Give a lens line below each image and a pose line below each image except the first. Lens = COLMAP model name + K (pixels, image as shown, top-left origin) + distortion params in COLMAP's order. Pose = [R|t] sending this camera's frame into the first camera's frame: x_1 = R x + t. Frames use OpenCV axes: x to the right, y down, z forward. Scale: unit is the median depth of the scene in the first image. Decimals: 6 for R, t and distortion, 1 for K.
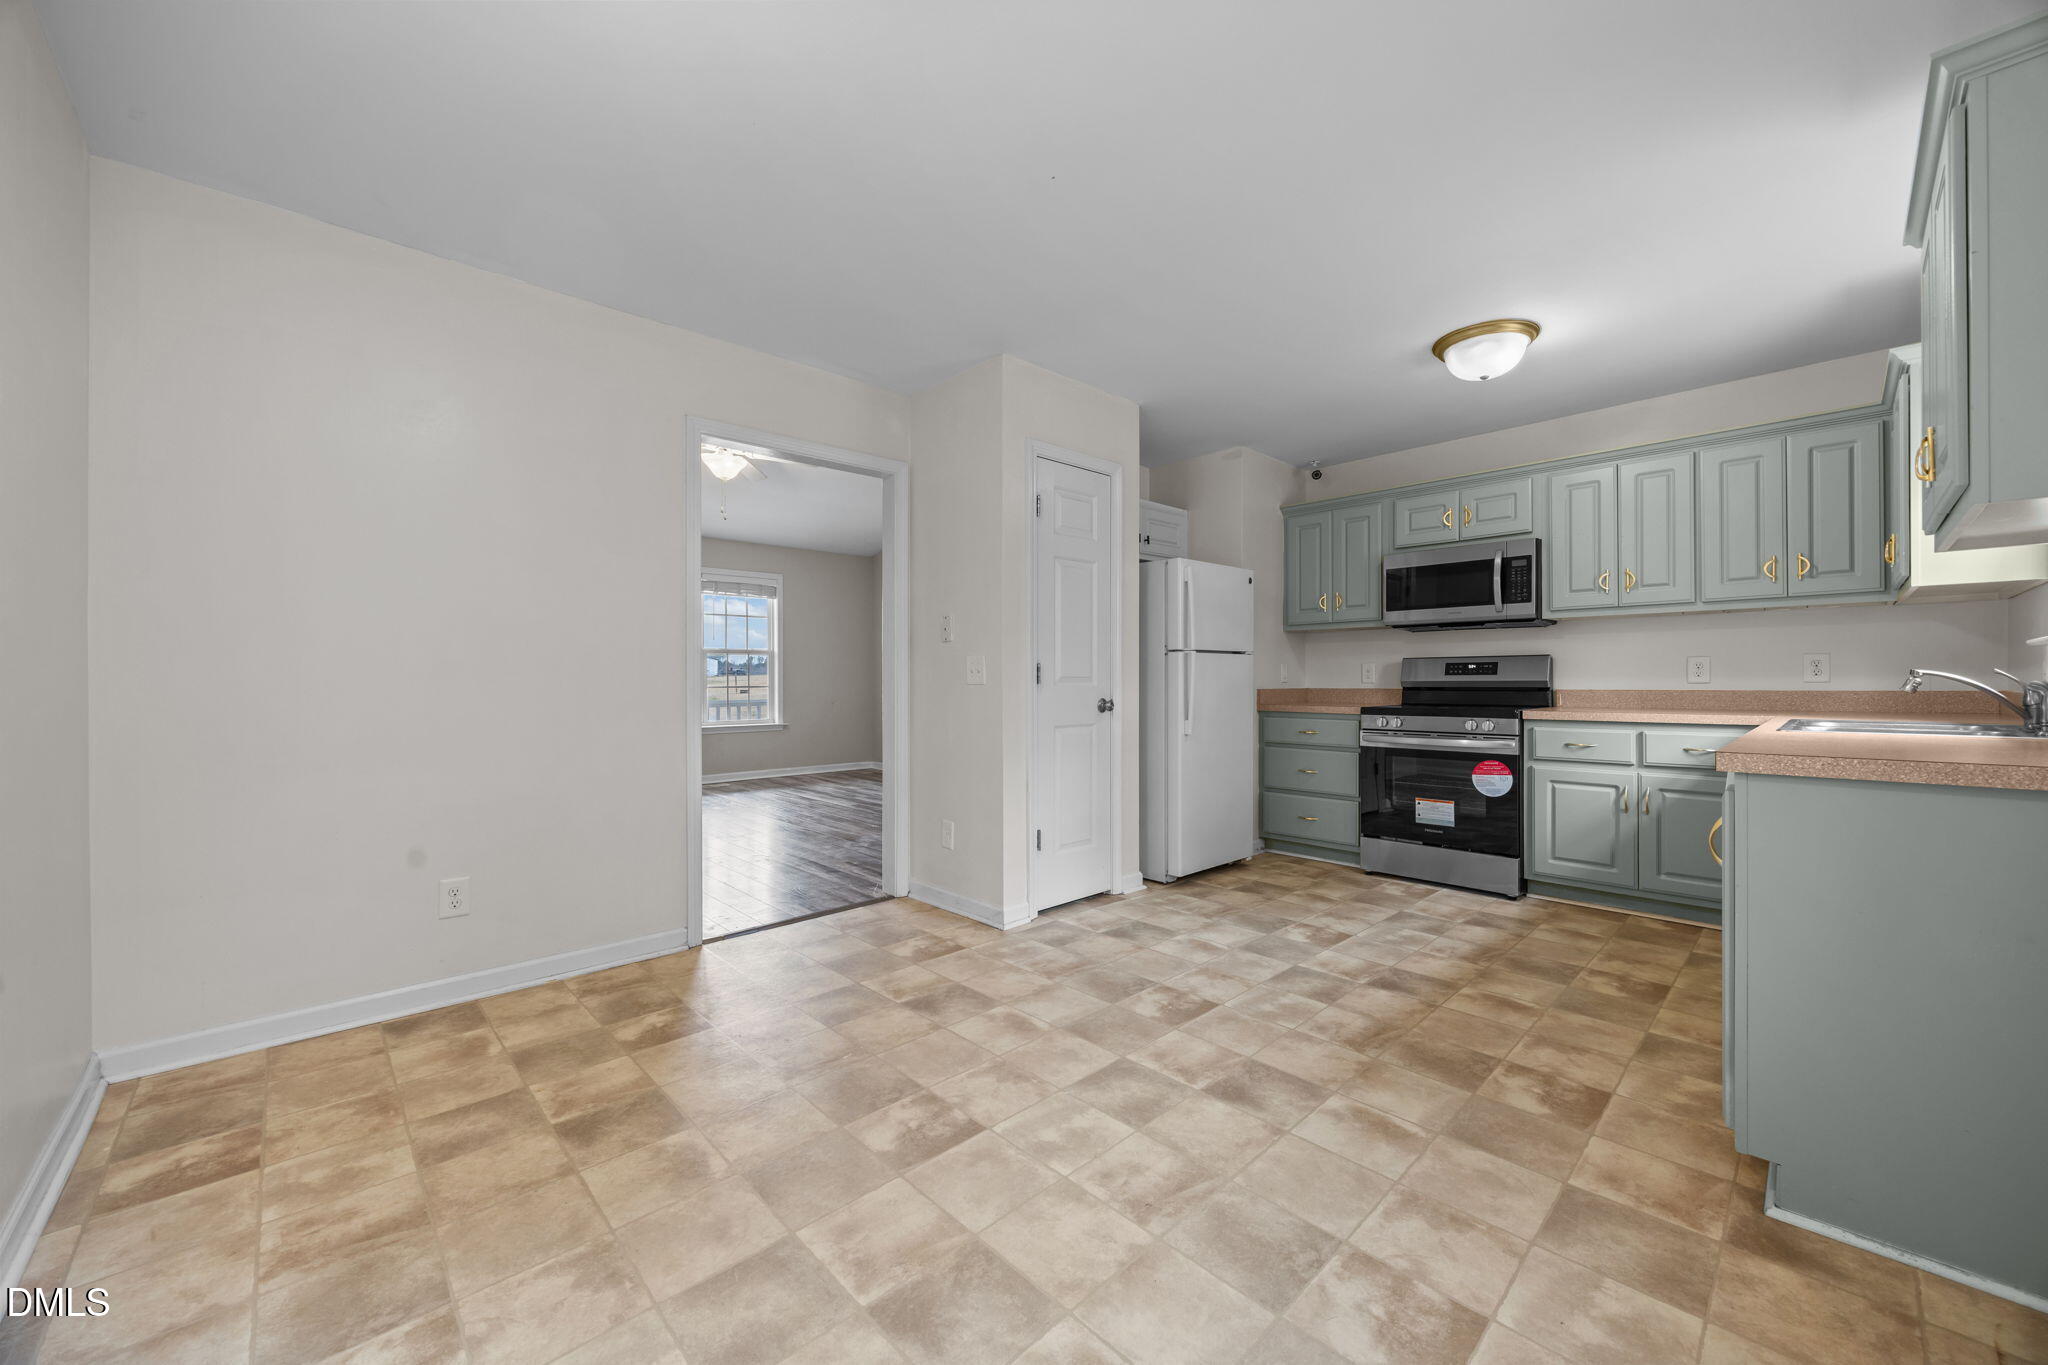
lens RADIAL K [[770.6, 0, 1022.4], [0, 770.6, 682.3], [0, 0, 1]] dist [-0.001159, -0.000104]
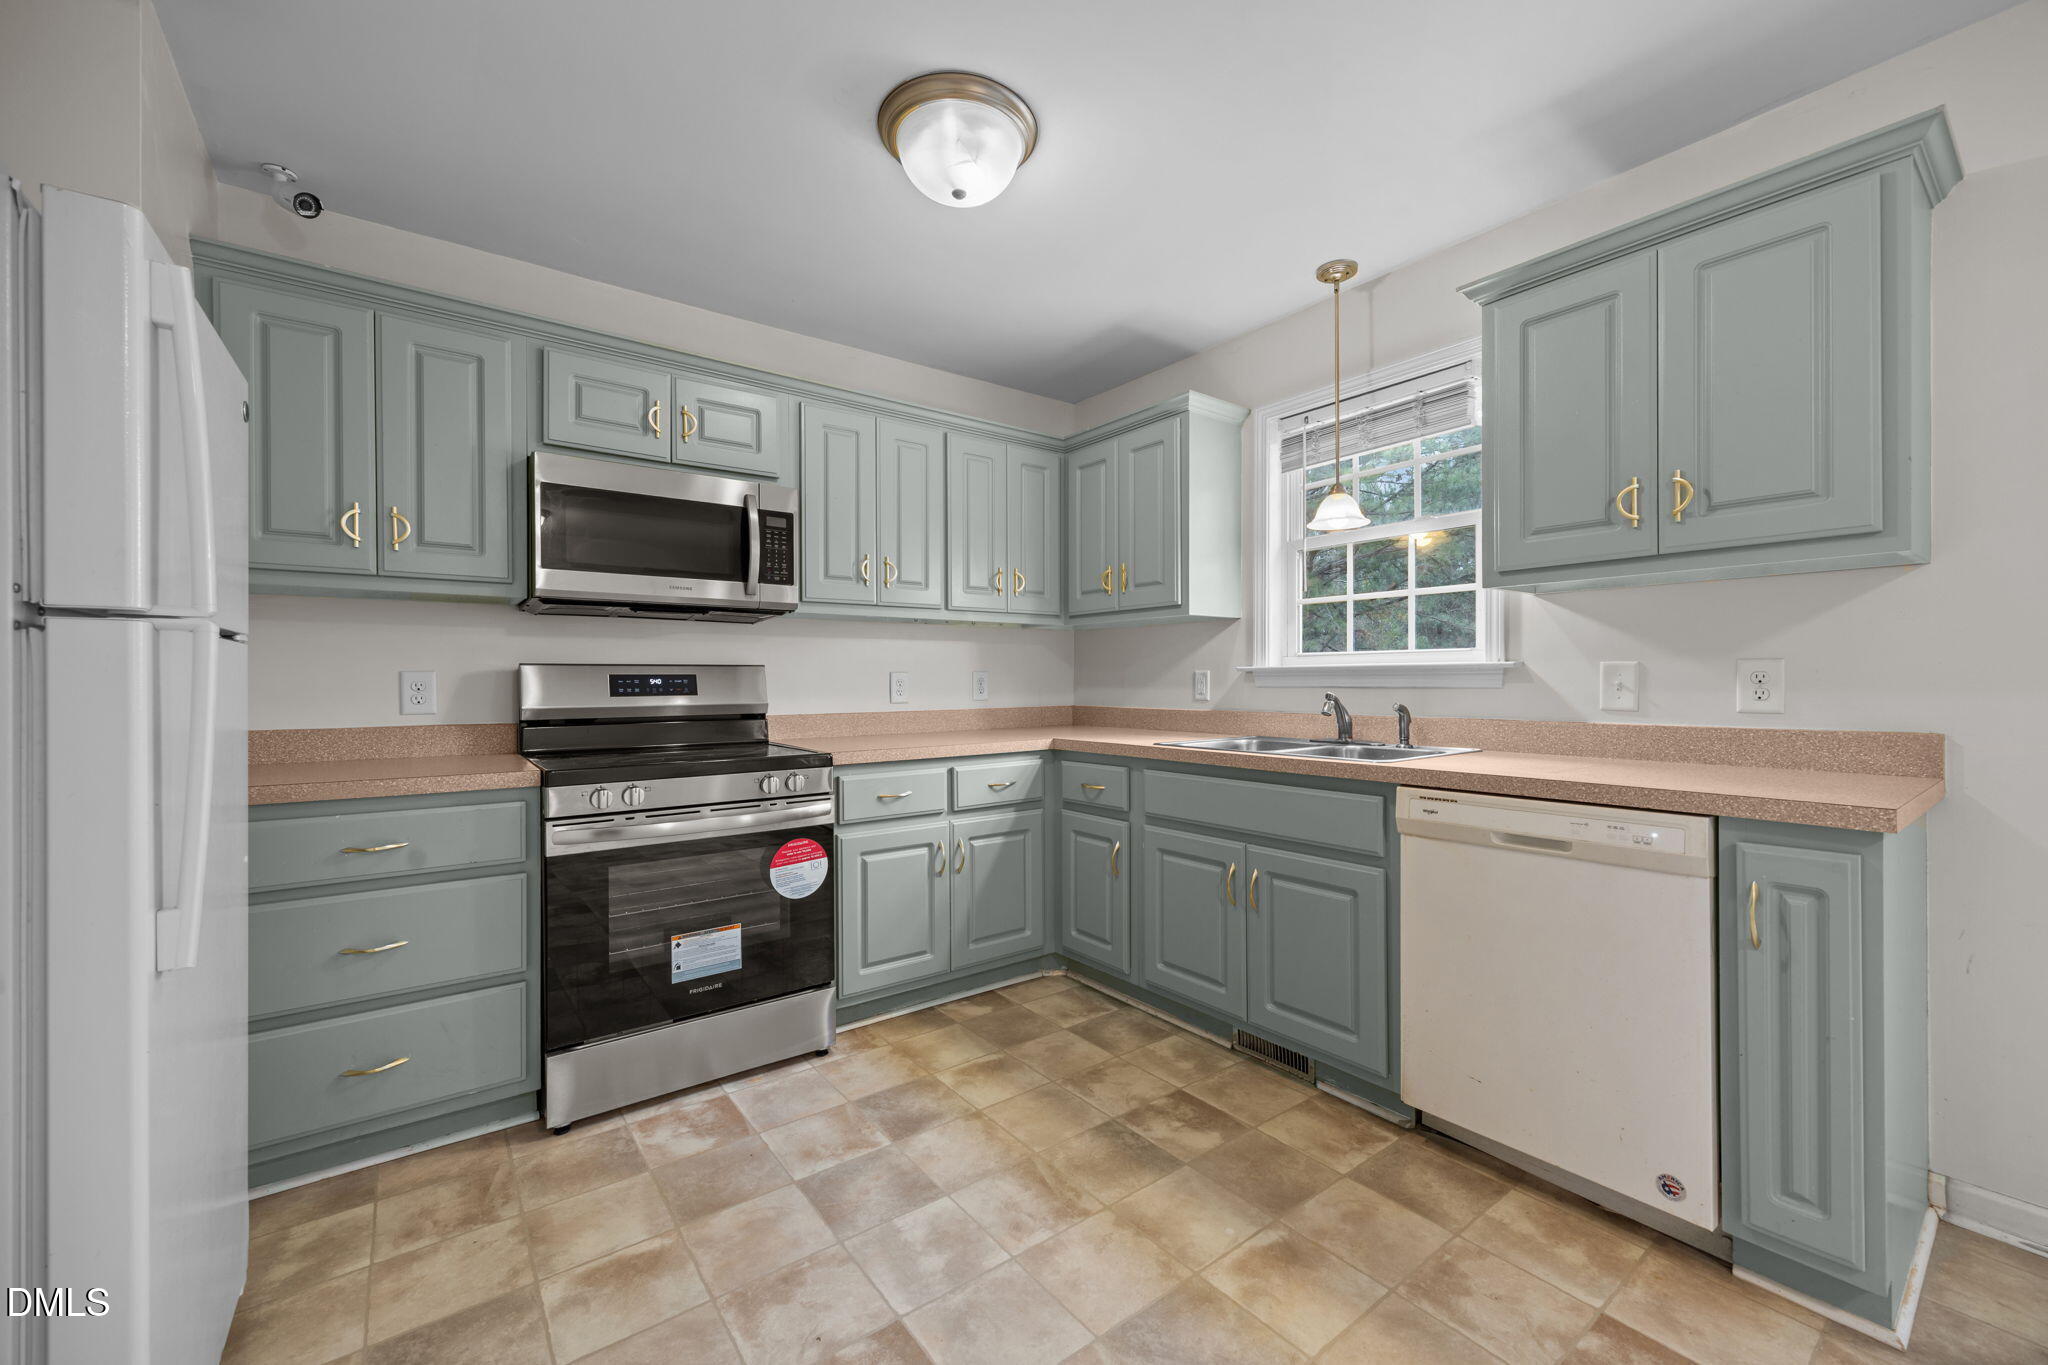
lens RADIAL K [[809.0, 0, 1034.1], [0, 809.0, 684.0], [0, 0, 1]] dist [0.001617, 0.000056]
pose [[0.101124, -0.001516, 0.994873, -0.006647], [0.006717, 0.999977, 0.000841, -0.021409], [-0.994851, 0.006597, 0.101132, 0.812674]]
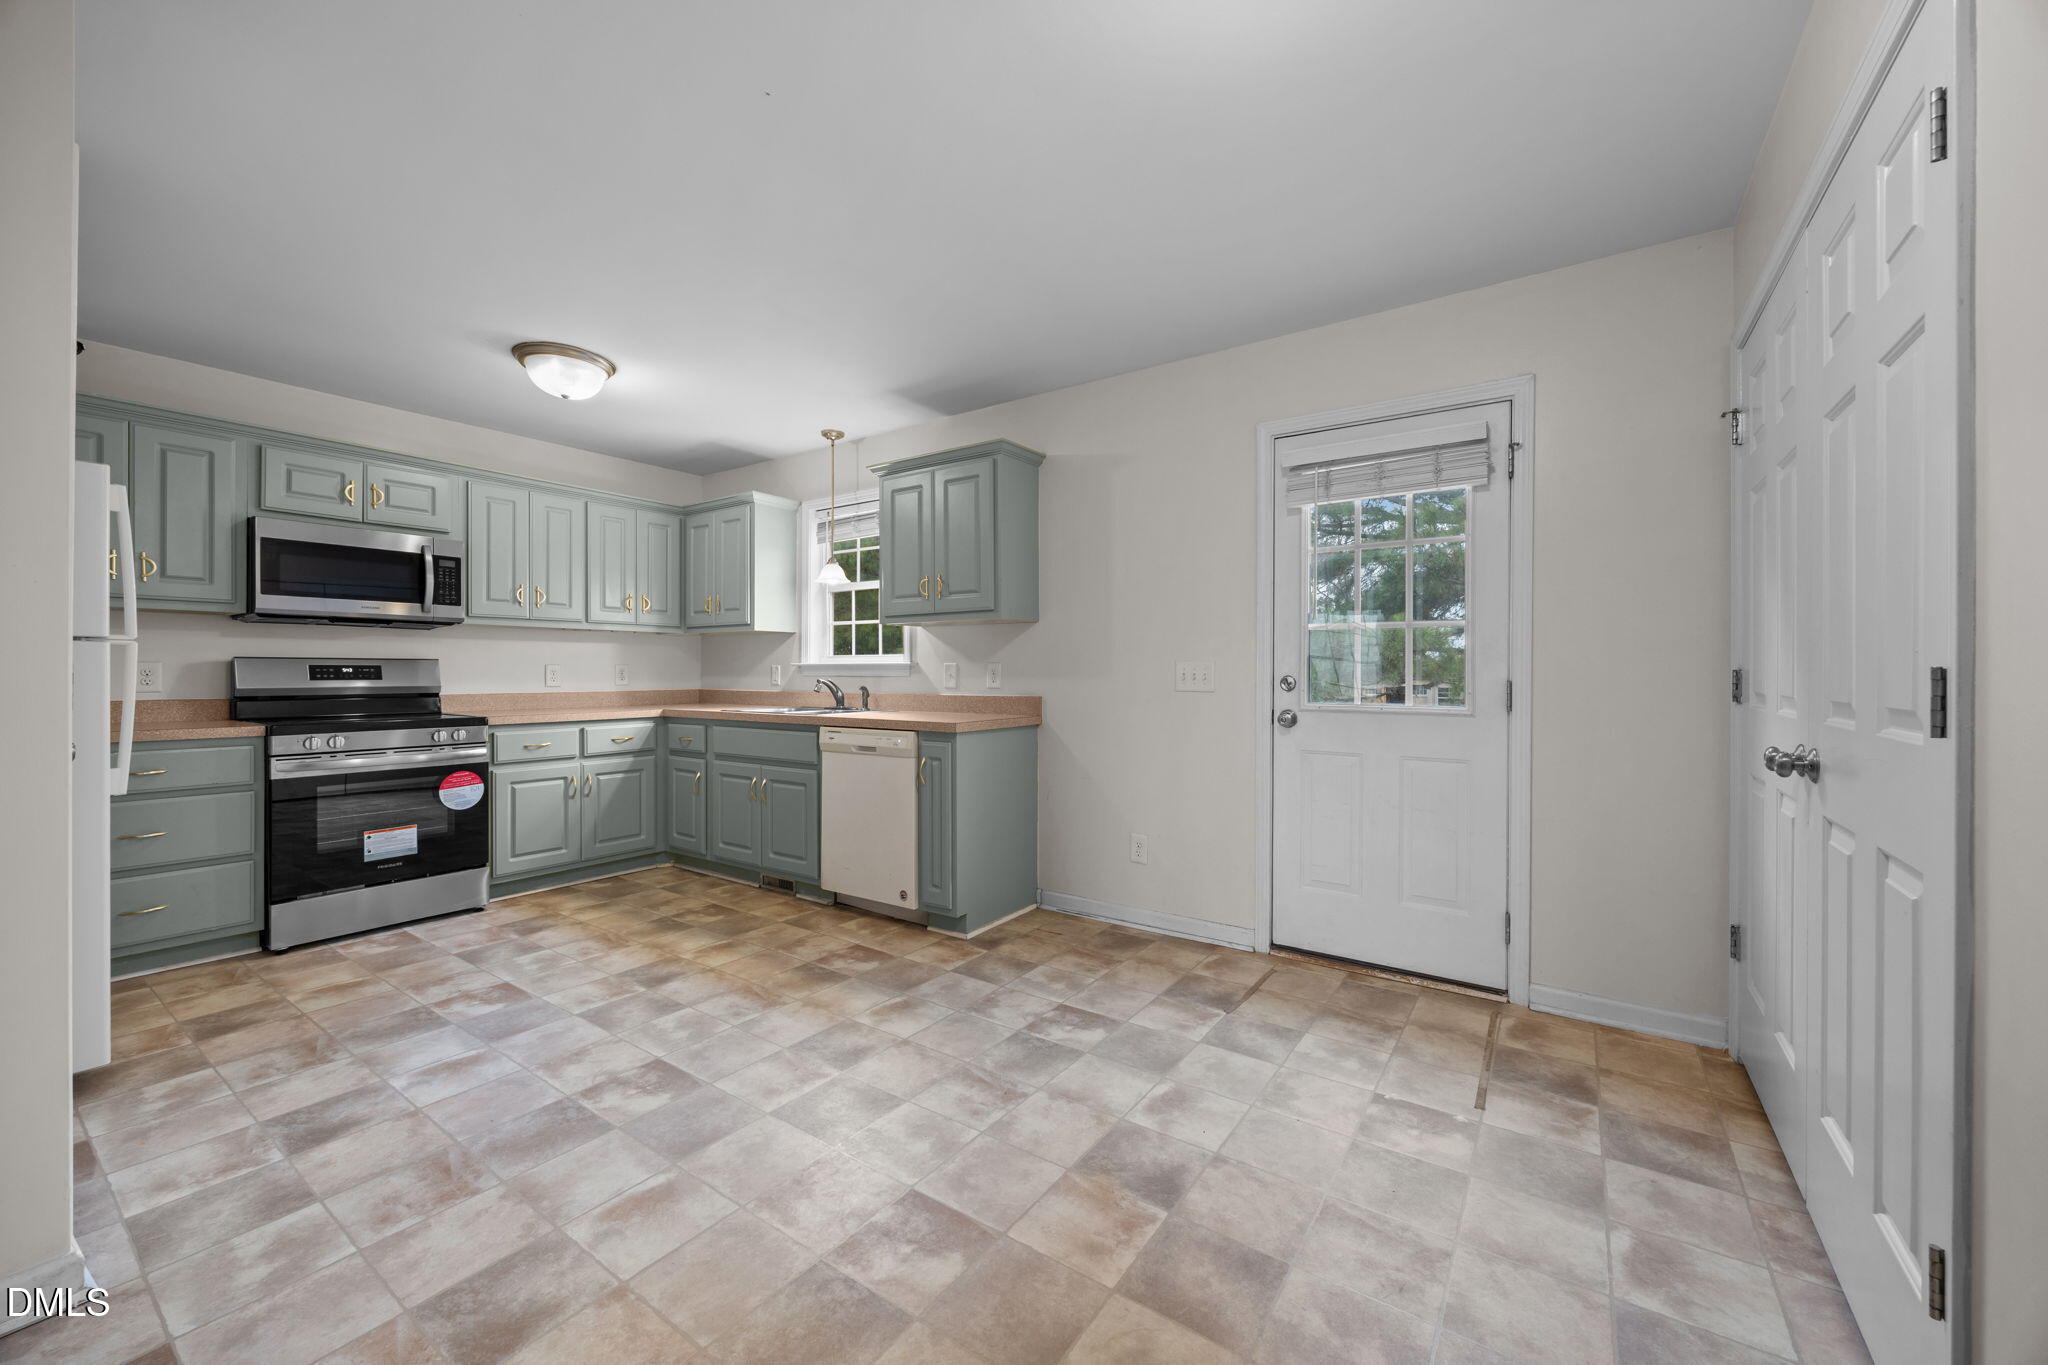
lens RADIAL K [[785.0, 0, 1035.6], [0, 785.0, 676.2], [0, 0, 1]] dist [-0.001338, -0.000181]
pose [[-0.210634, -0.001501, 0.977564, -0.522790], [0.001876, 0.999996, 0.001940, -0.017500], [-0.977563, 0.002243, -0.210630, 0.555276]]
